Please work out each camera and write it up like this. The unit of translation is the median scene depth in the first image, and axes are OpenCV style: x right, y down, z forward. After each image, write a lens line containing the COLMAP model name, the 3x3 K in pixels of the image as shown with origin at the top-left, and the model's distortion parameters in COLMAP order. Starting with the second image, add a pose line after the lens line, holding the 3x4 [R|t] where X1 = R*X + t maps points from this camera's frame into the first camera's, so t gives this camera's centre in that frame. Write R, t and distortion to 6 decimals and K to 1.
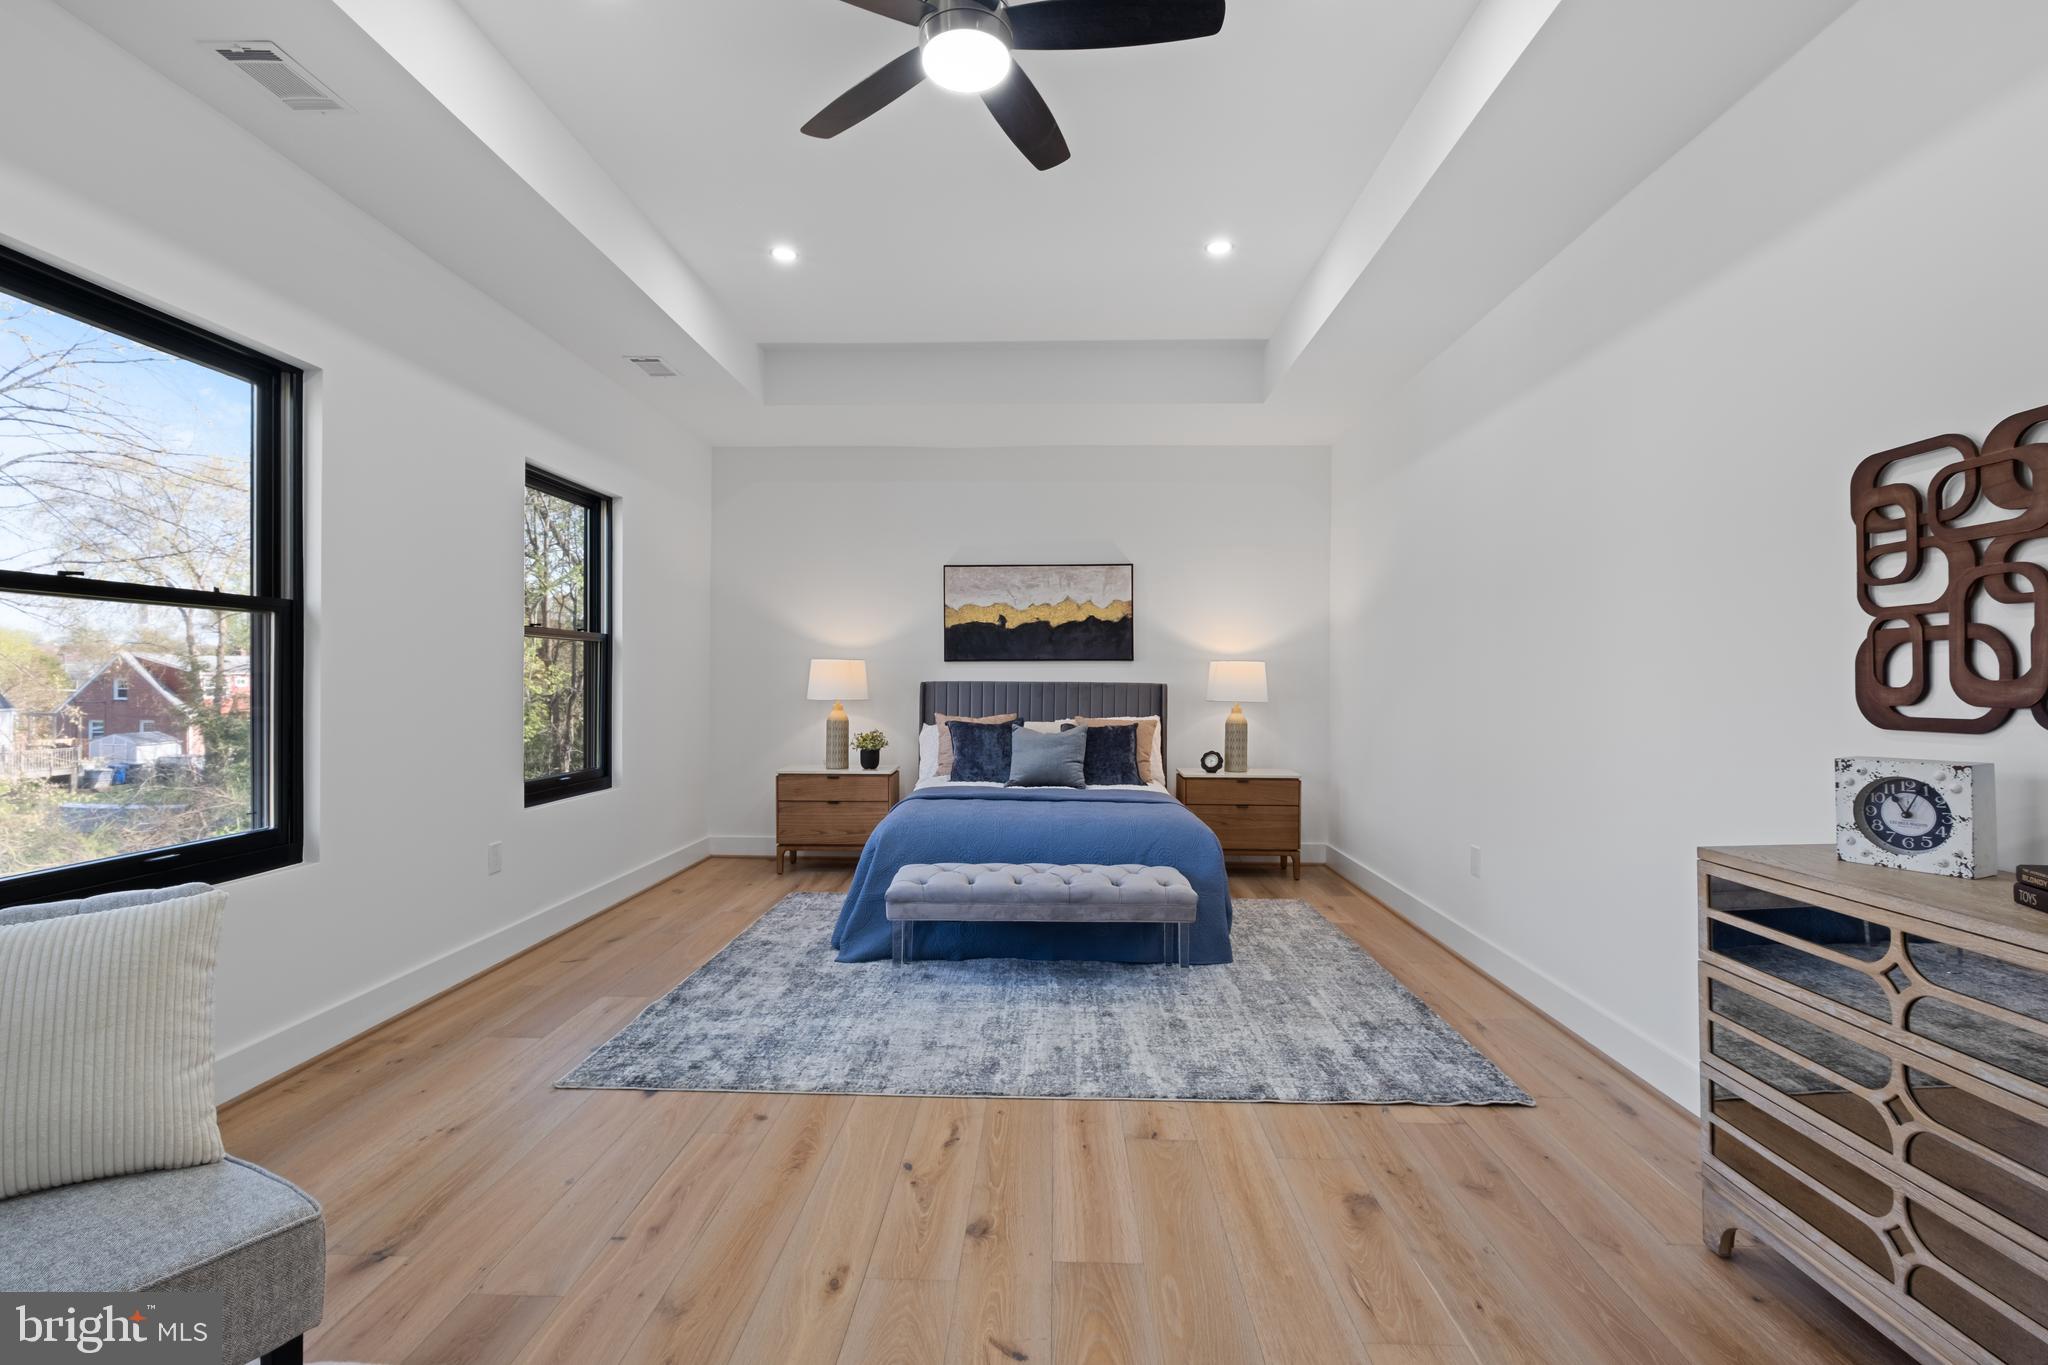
lens RADIAL K [[904.5, 0, 1009.5], [0, 904.5, 677.2], [0, 0, 1]] dist [0.000919, 0.000060]
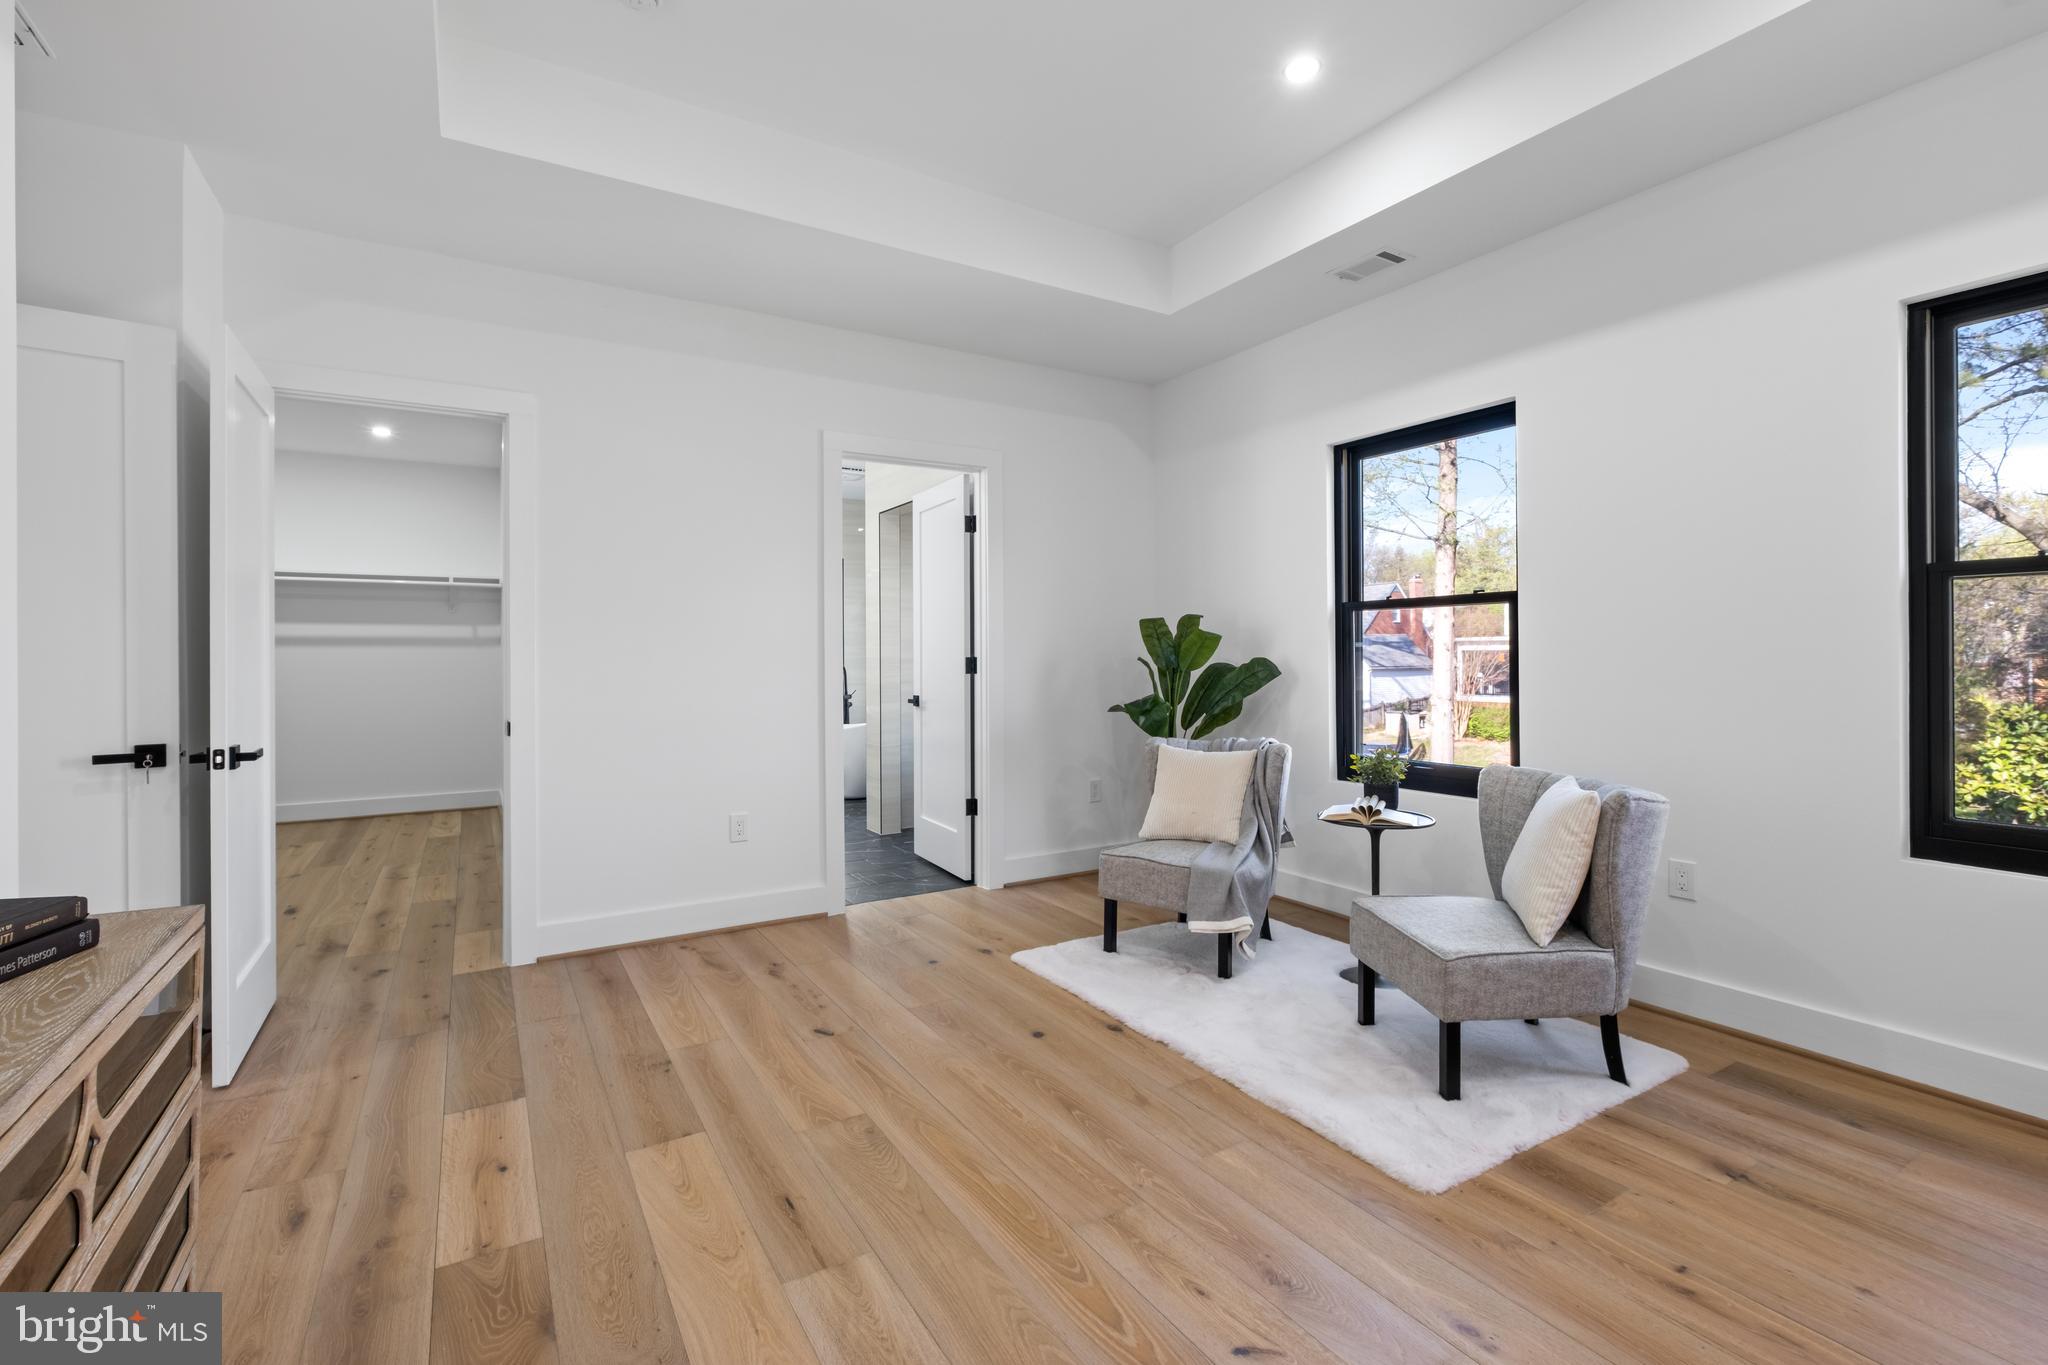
lens RADIAL K [[906.6, 0, 1022.5], [0, 906.6, 652.9], [0, 0, 1]] dist [0.000930, -0.000143]
pose [[-0.829243, 0.005513, -0.558861, 0.345526], [0.009224, 0.999950, -0.003823, -0.003195], [0.558812, -0.008325, -0.829253, 0.767474]]
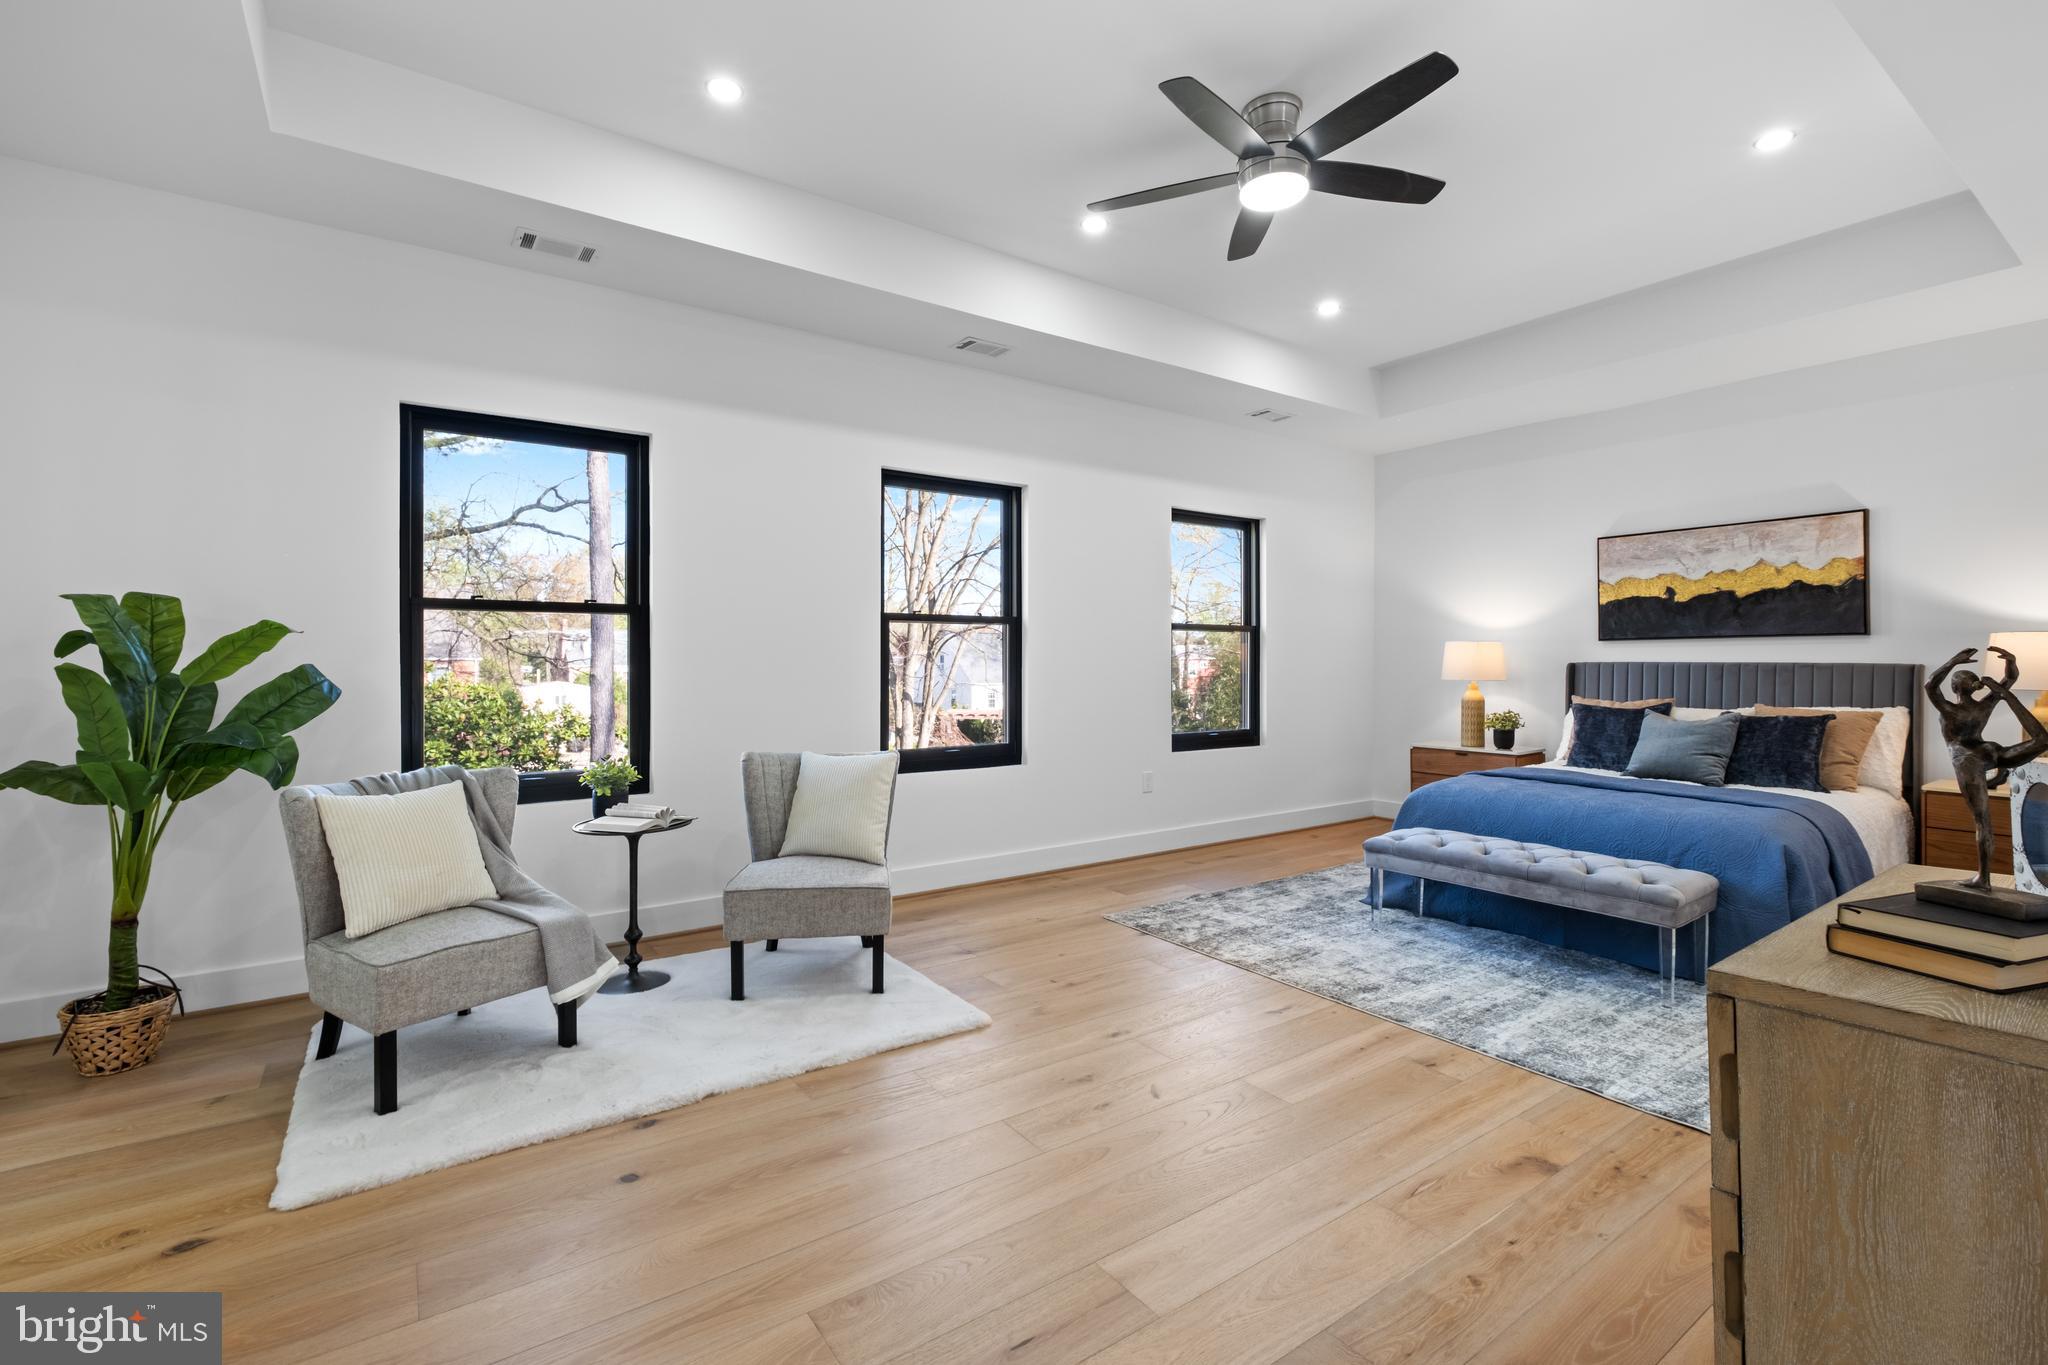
lens RADIAL K [[896.0, 0, 1024.1], [0, 896.0, 649.9], [0, 0, 1]] dist [-0.000622, -0.000355]
pose [[0.607331, -0.013489, -0.794334, 0.502385], [0.004475, 0.999898, -0.013559, 0.002952], [0.794436, 0.004681, 0.607330, -0.052830]]
